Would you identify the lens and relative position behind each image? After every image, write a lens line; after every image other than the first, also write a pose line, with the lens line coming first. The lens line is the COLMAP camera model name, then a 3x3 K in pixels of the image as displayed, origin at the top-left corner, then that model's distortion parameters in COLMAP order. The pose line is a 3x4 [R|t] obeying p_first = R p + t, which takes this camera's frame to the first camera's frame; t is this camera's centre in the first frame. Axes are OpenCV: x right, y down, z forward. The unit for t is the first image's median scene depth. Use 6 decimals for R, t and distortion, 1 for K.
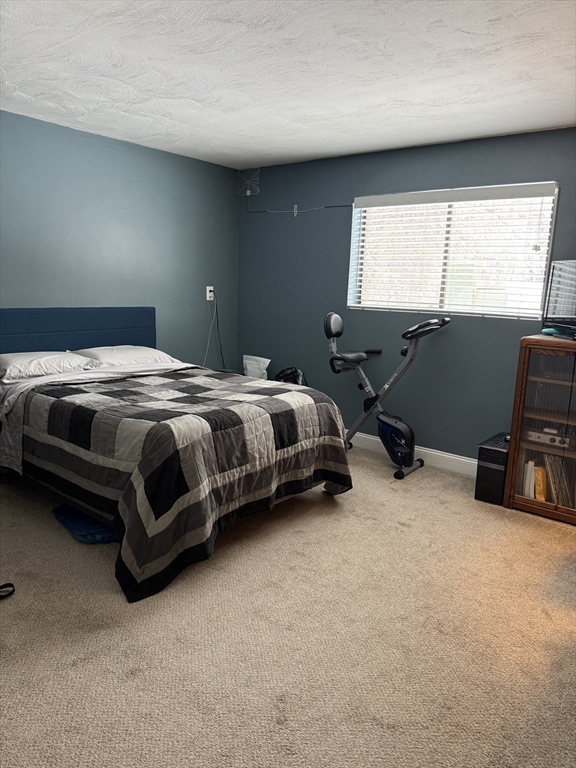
lens RADIAL K [[539.4, 0, 290.7], [0, 539.4, 382.6], [0, 0, 1]] dist [0.028492, -0.024712]
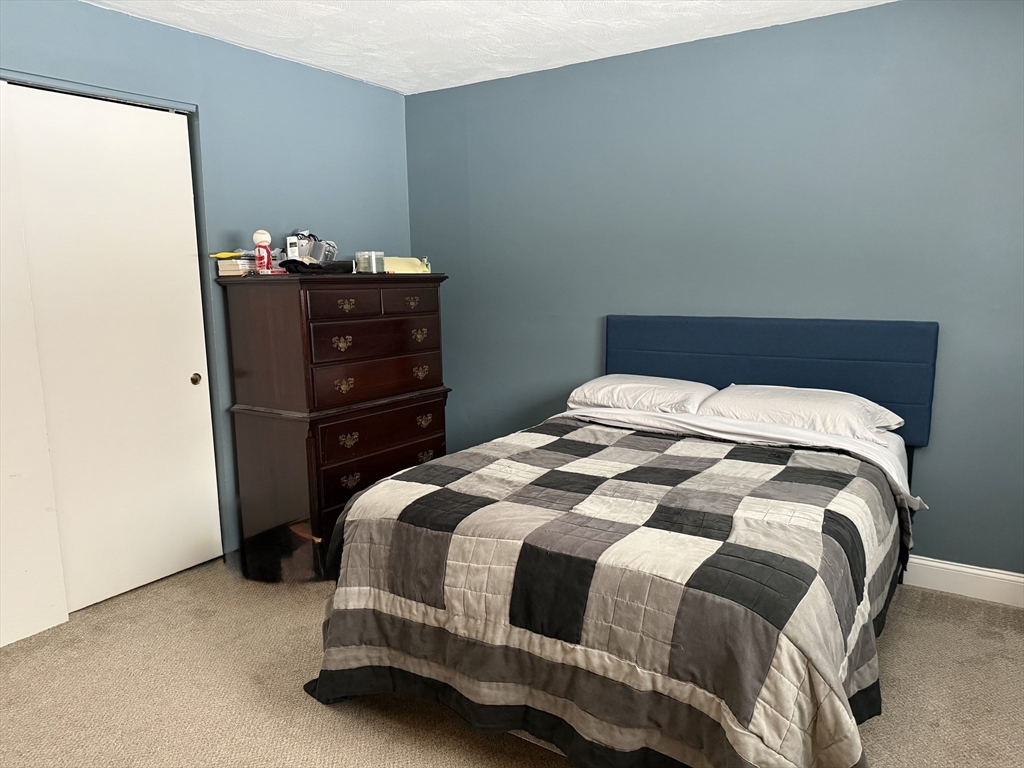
lens RADIAL K [[719.2, 0, 515.8], [0, 719.2, 388.4], [0, 0, 1]] dist [0.028492, -0.024712]
pose [[0.083841, 0.120218, -0.989201, 0.558605], [-0.168397, 0.980128, 0.104842, -0.137458], [0.982147, 0.157788, 0.102420, 0.900974]]
